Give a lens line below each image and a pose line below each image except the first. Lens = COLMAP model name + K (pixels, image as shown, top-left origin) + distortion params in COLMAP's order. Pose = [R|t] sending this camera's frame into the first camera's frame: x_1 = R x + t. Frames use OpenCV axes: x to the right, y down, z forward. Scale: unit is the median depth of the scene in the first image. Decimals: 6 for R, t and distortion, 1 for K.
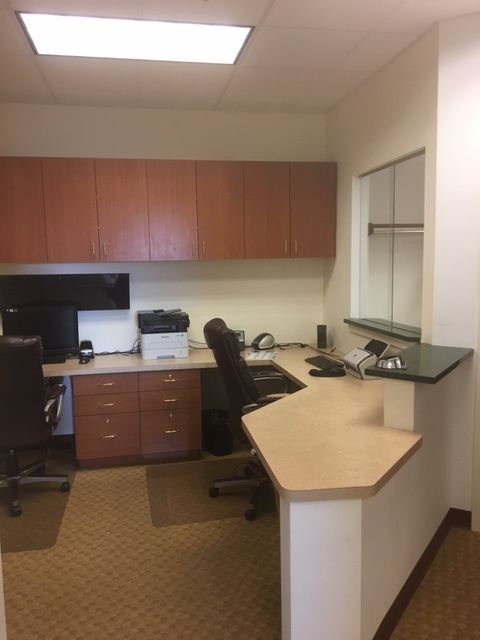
lens RADIAL K [[535.0, 0, 239.8], [0, 535.0, 321.3], [0, 0, 1]] dist [0.009817, 0.004824]
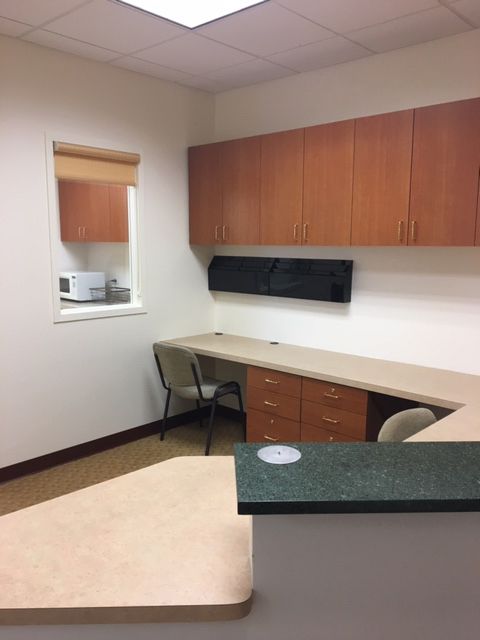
lens RADIAL K [[535.0, 0, 240.6], [0, 535.0, 321.4], [0, 0, 1]] dist [0.009817, 0.004824]
pose [[0.577883, 0.144305, -0.803261, 0.408045], [-0.115213, 0.988811, 0.094753, -0.058813], [0.807946, 0.037790, 0.588043, 0.398026]]
